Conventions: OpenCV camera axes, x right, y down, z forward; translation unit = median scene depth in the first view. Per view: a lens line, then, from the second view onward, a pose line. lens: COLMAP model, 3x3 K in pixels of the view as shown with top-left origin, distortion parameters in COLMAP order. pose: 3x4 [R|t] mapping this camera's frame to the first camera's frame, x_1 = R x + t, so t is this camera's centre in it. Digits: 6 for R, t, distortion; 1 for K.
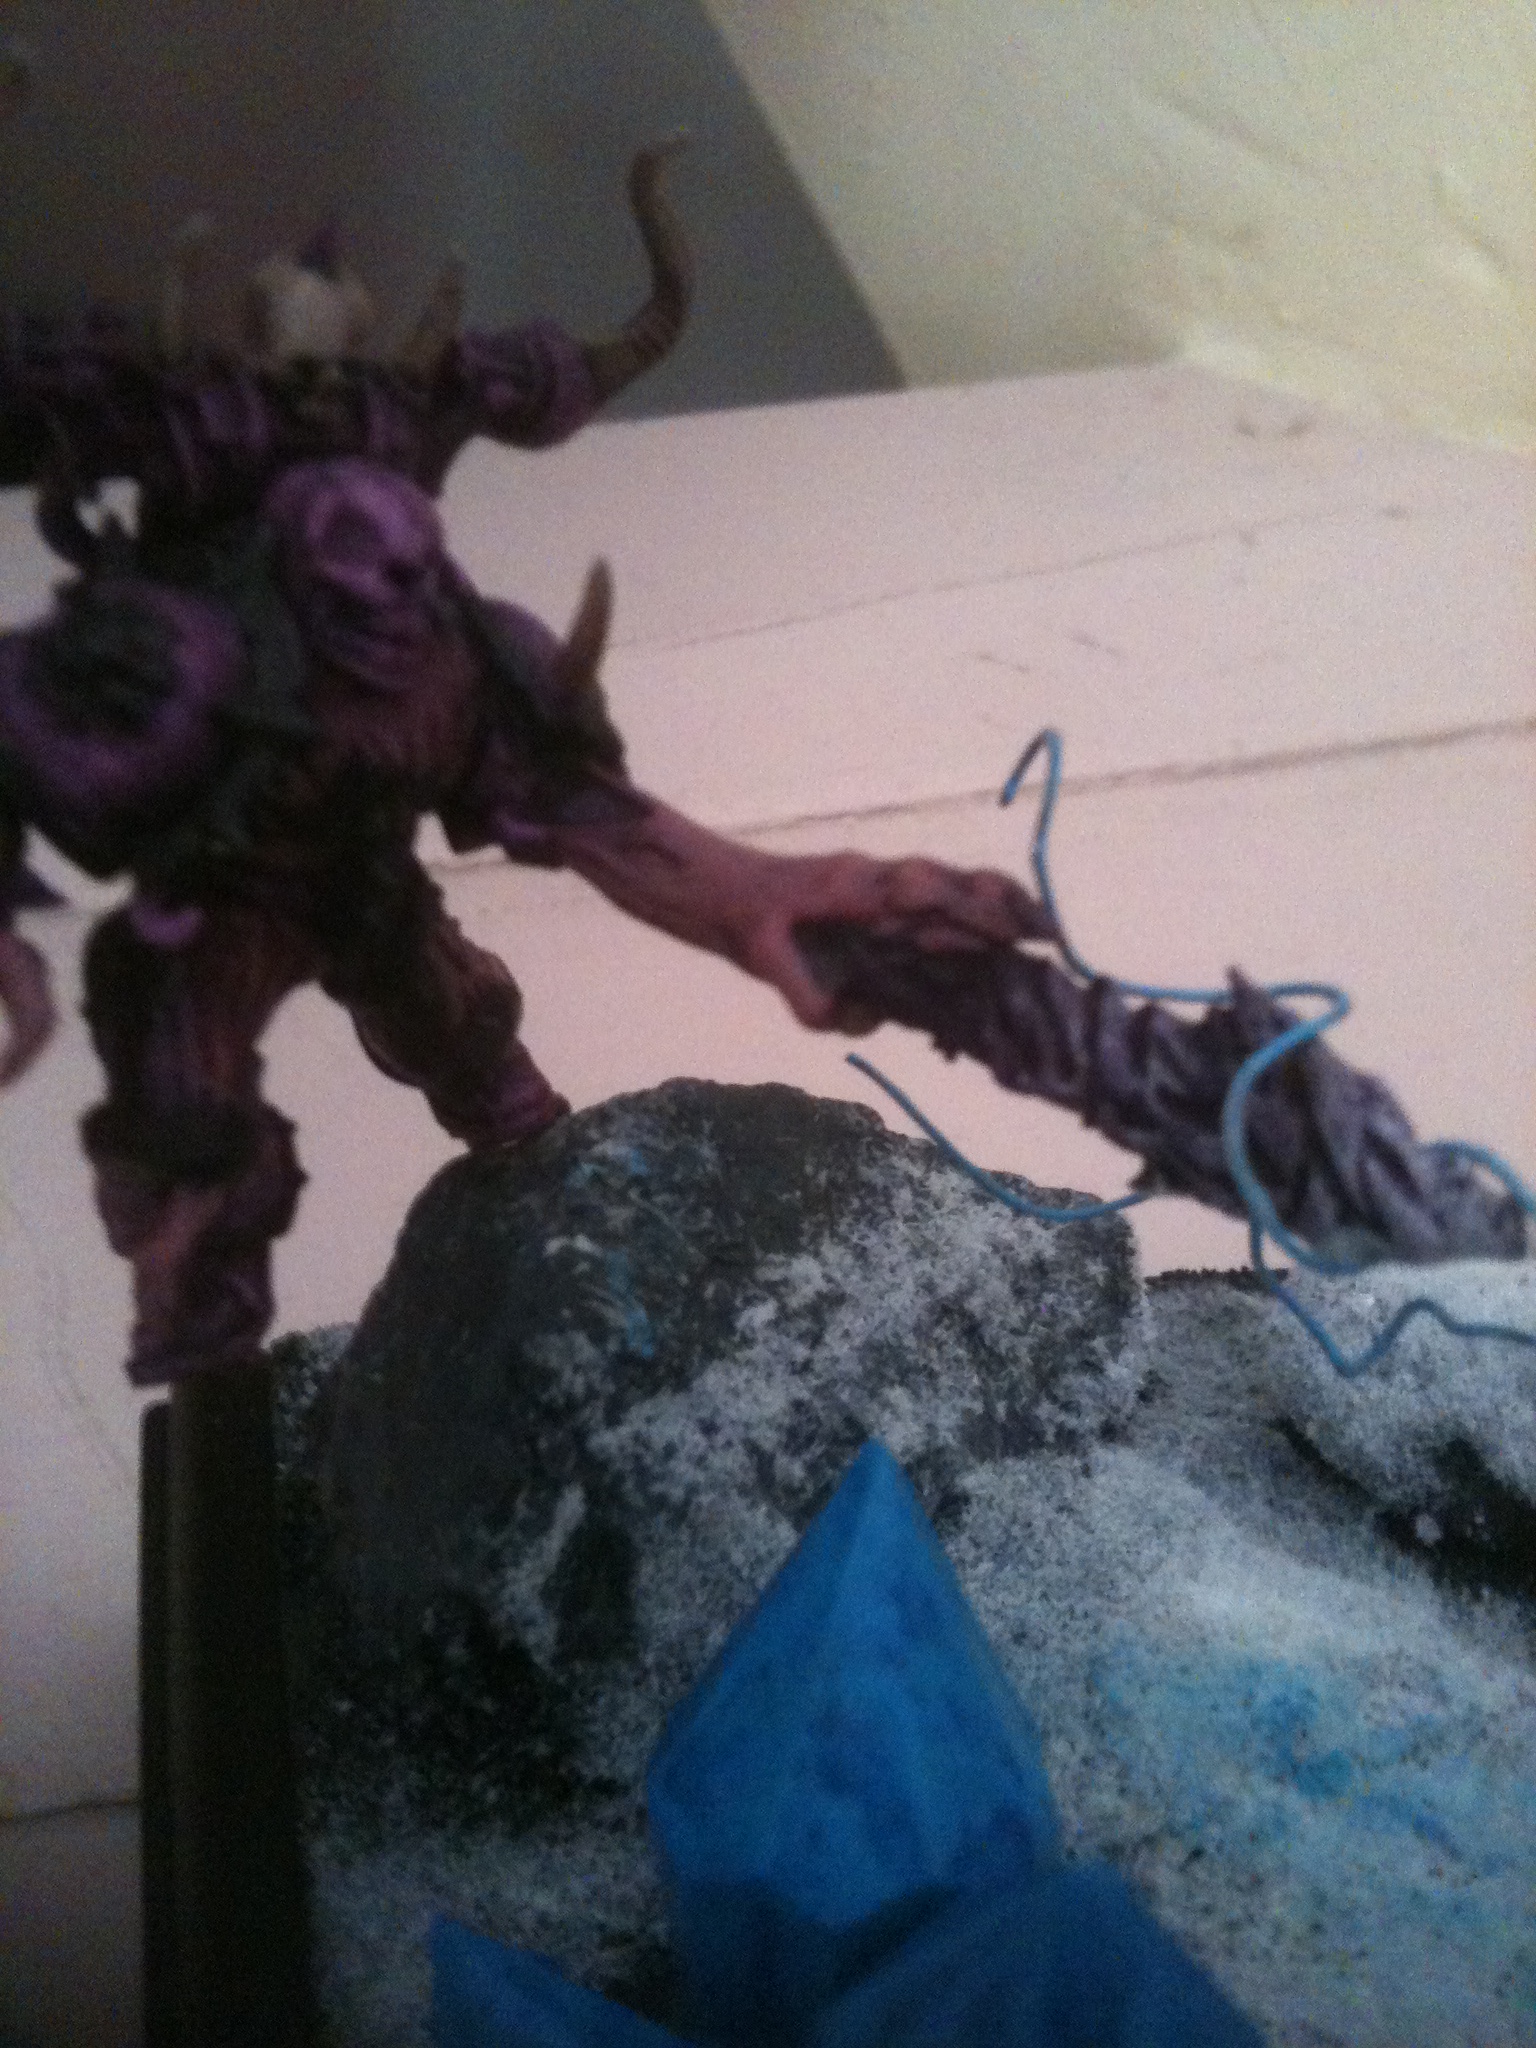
lens RADIAL K [[2206.2, 0, 762.0], [0, 2206.2, 1041.6], [0, 0, 1]] dist [0.020261, 0.000000]
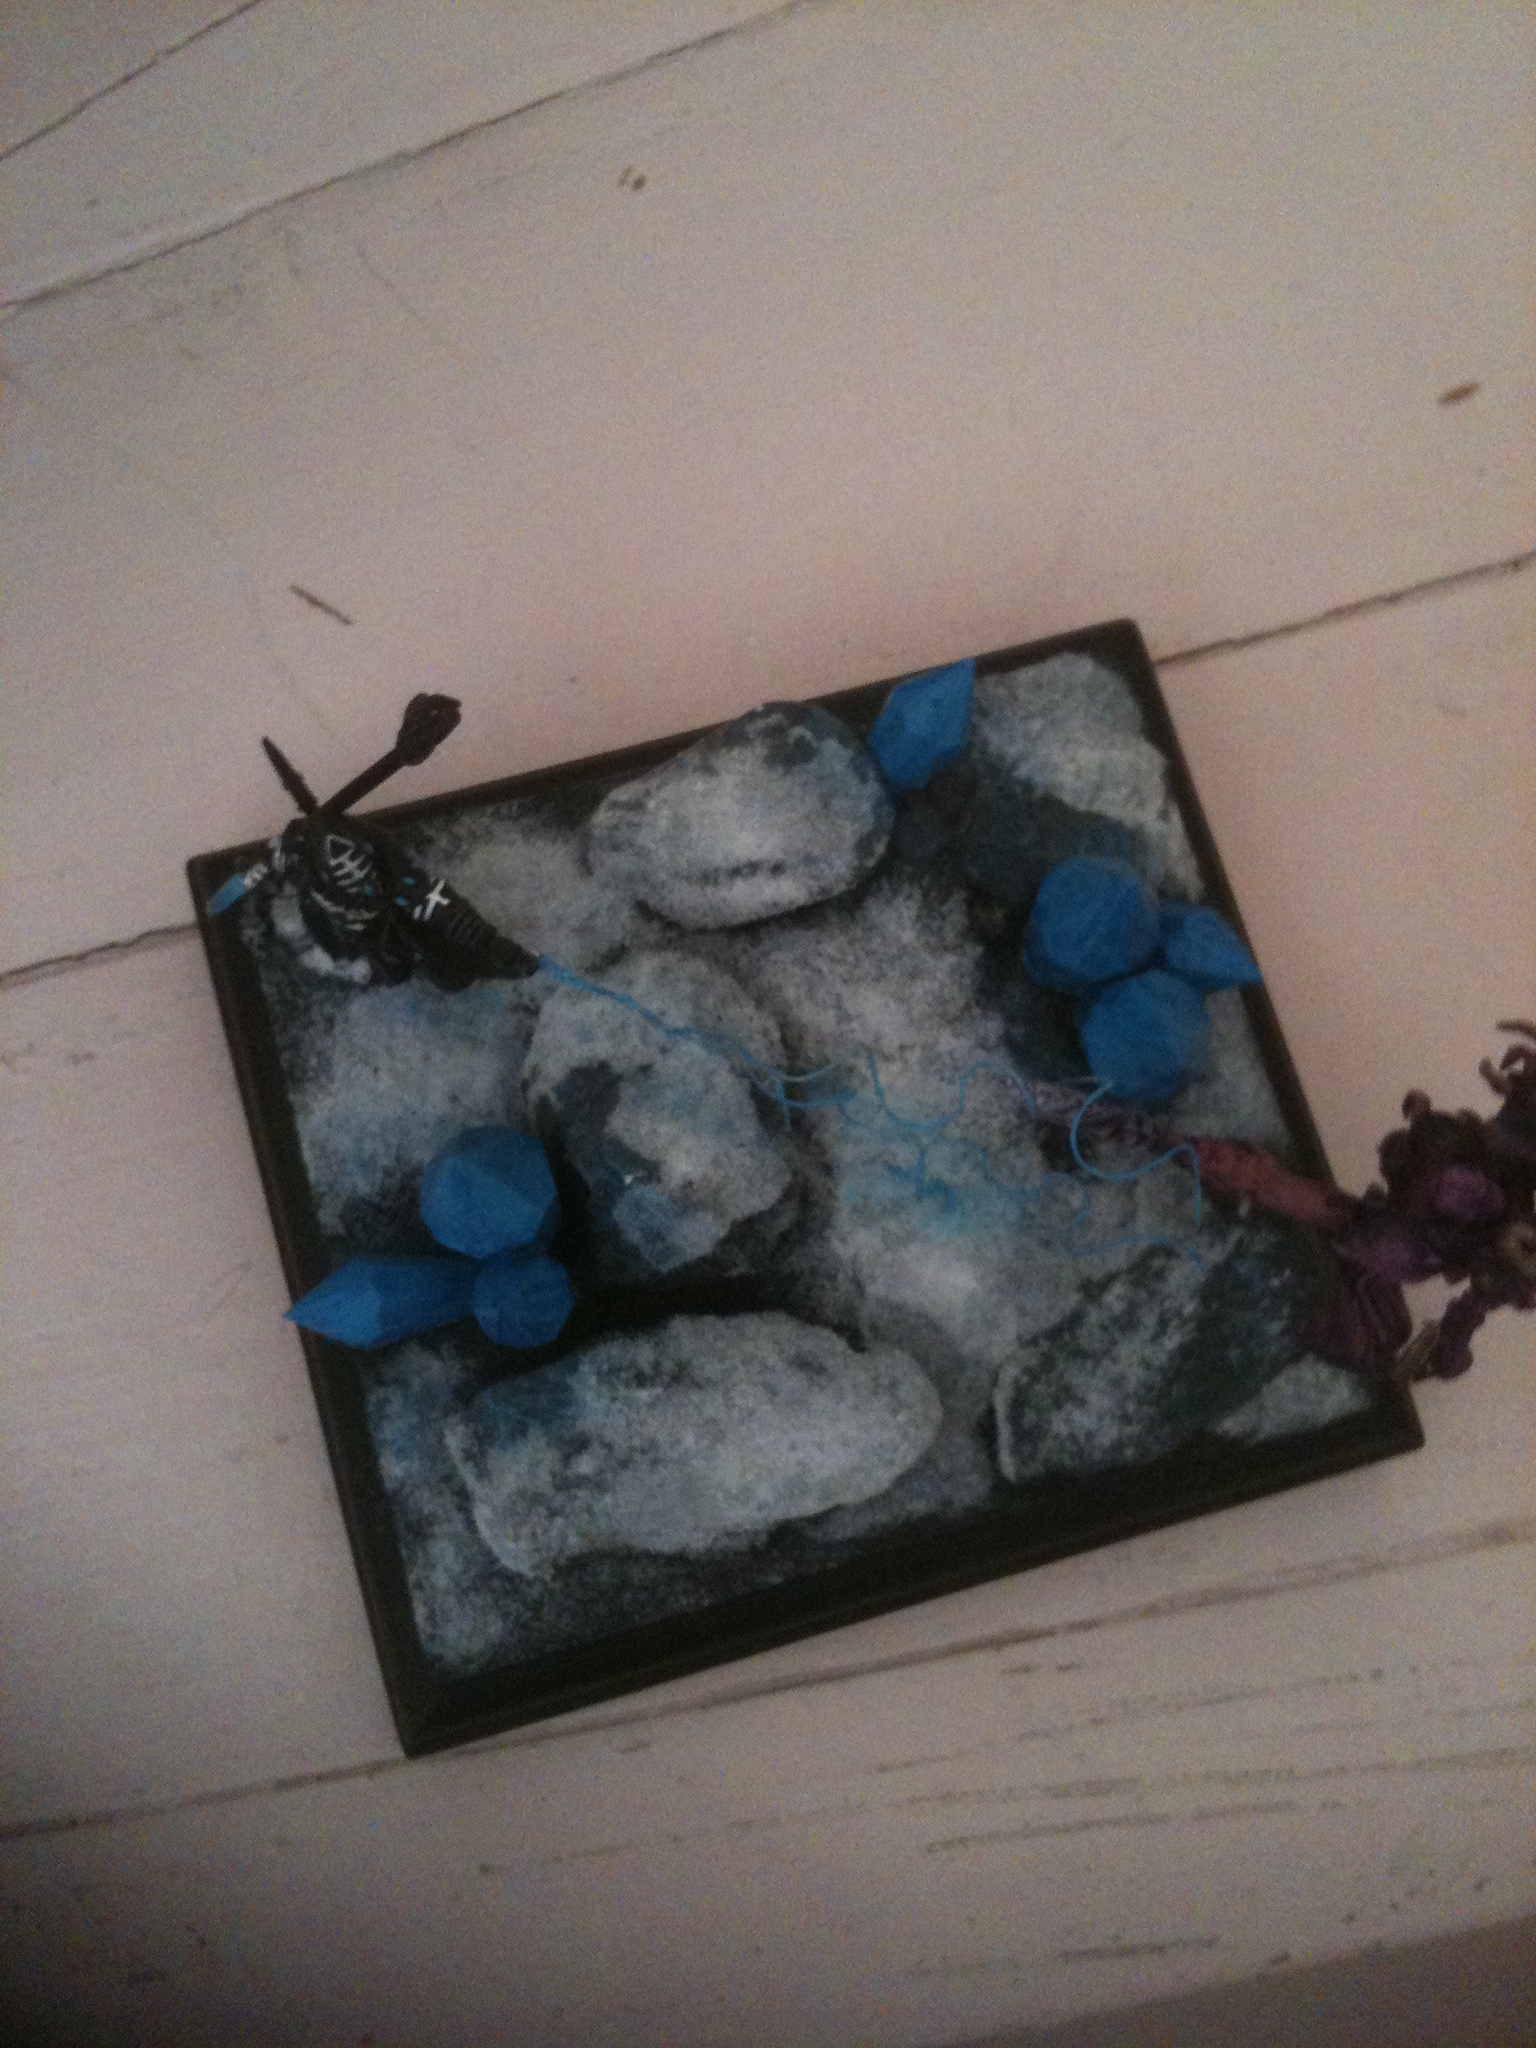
lens RADIAL K [[2206.2, 0, 764.9], [0, 2206.2, 940.7], [0, 0, 1]] dist [0.020261, 0.000000]
pose [[-0.986955, 0.017126, -0.160086, 0.843084], [-0.156282, -0.340841, 0.927040, -1.917149], [-0.038688, 0.939965, 0.339071, -0.159899]]
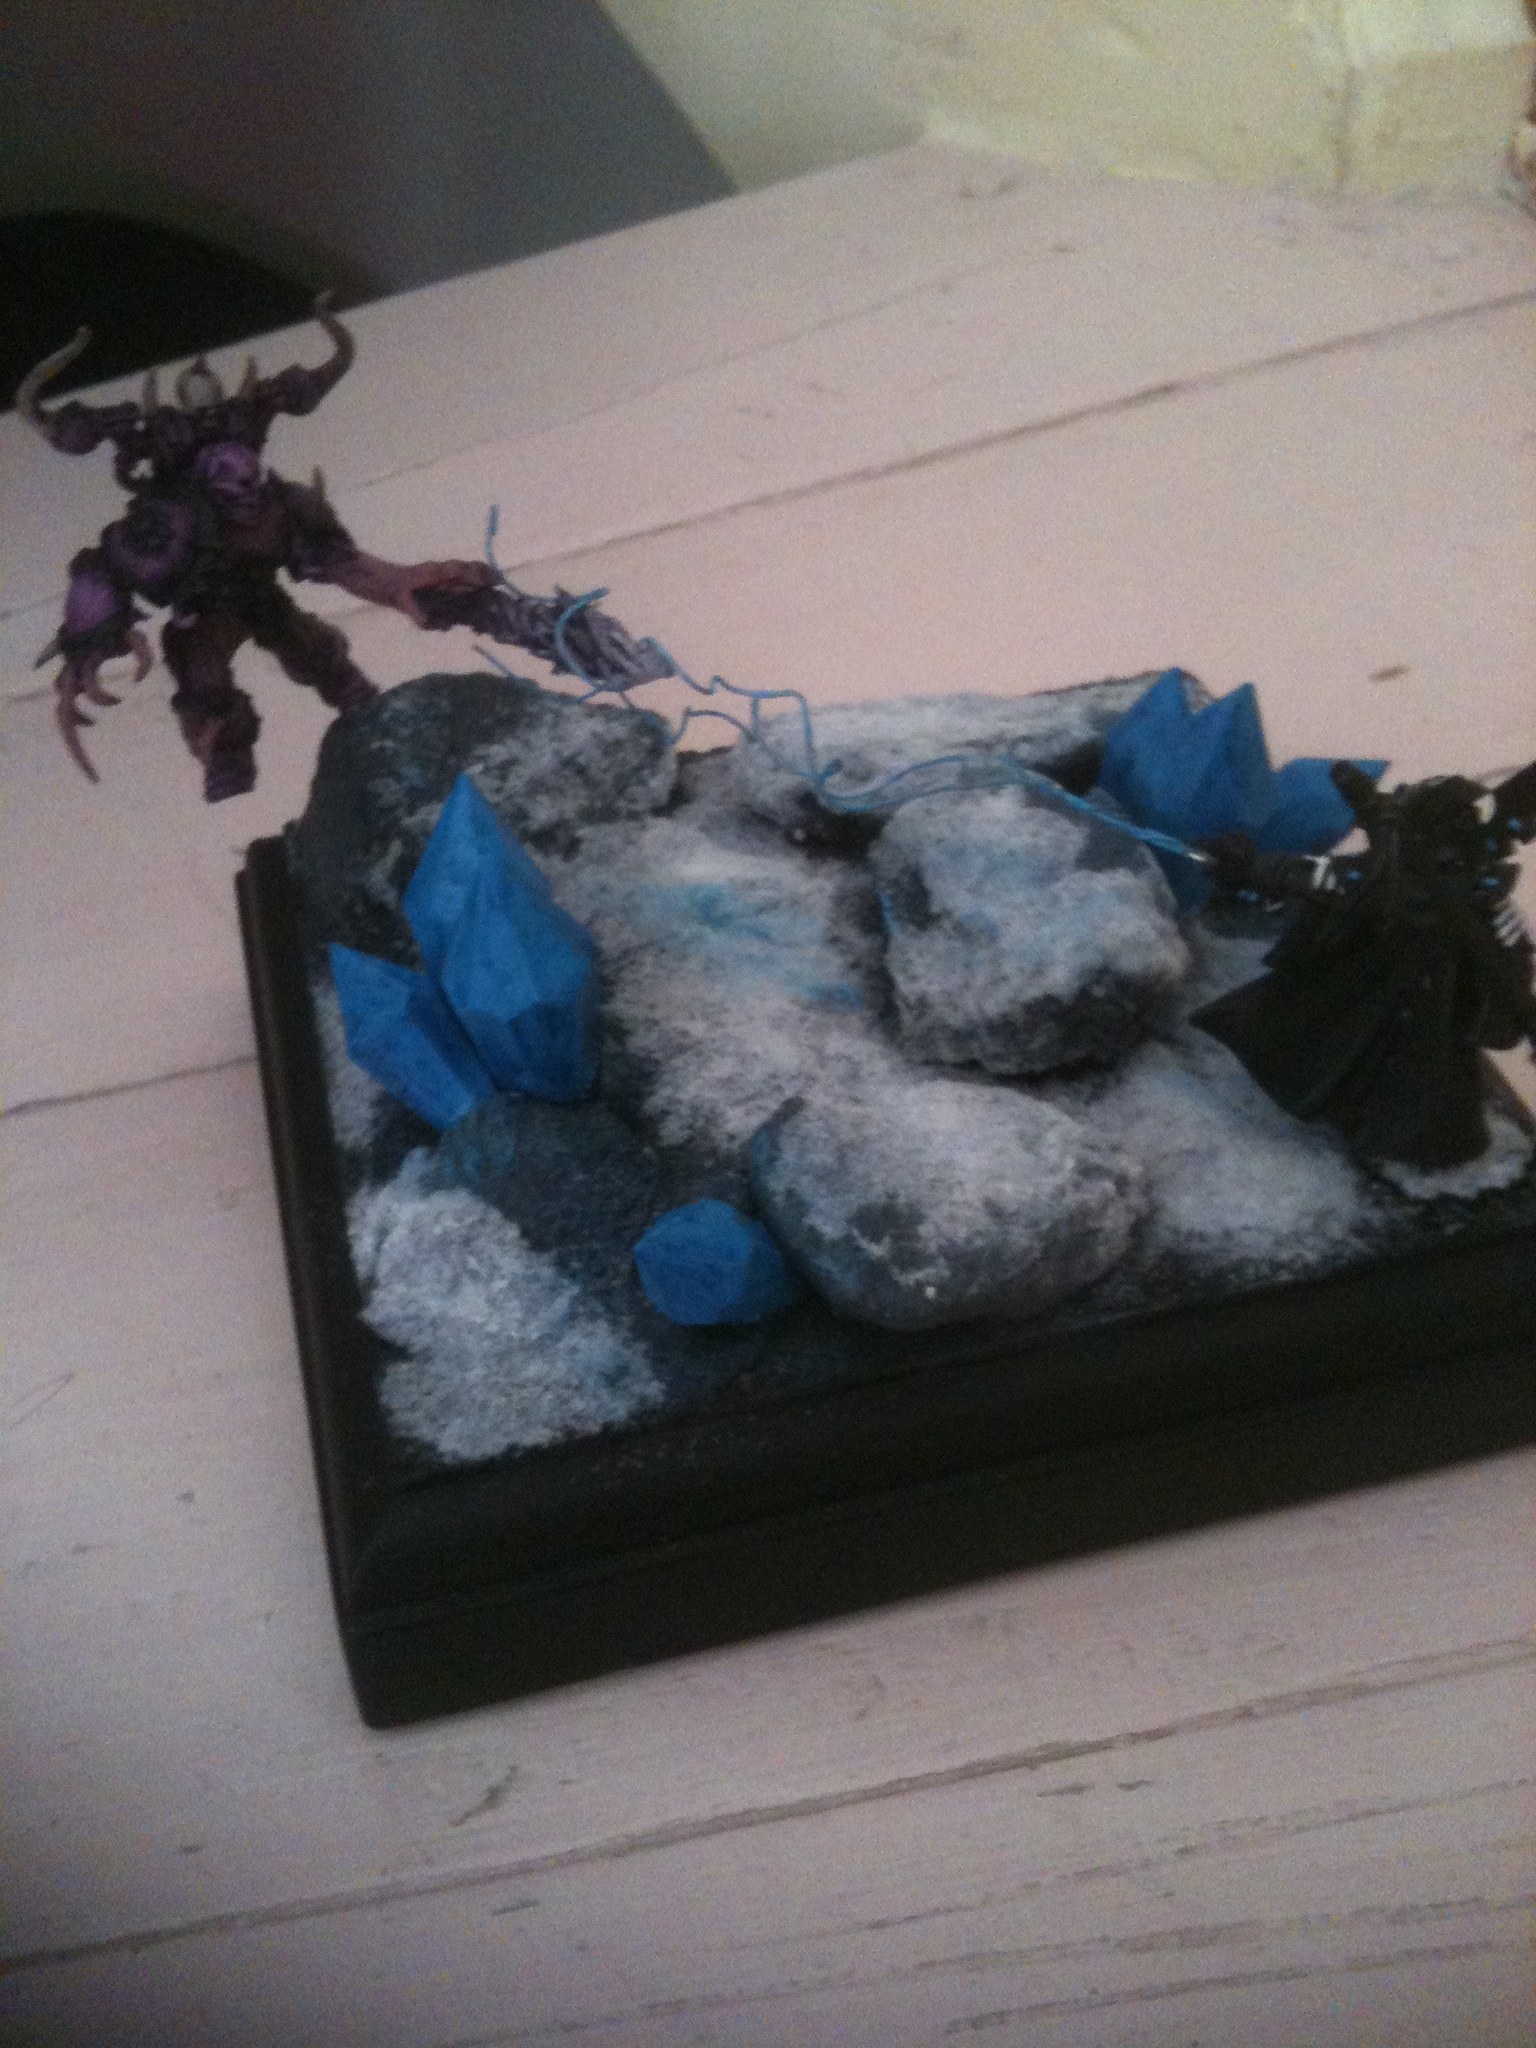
lens RADIAL K [[2175.6, 0, 787.8], [0, 2175.6, 1085.6], [0, 0, 1]] dist [0.039620, 0.000000]
pose [[0.990245, -0.124650, -0.062275, 0.438547], [0.132344, 0.981204, 0.140443, 0.176805], [0.043598, -0.147315, 0.988128, -1.344444]]
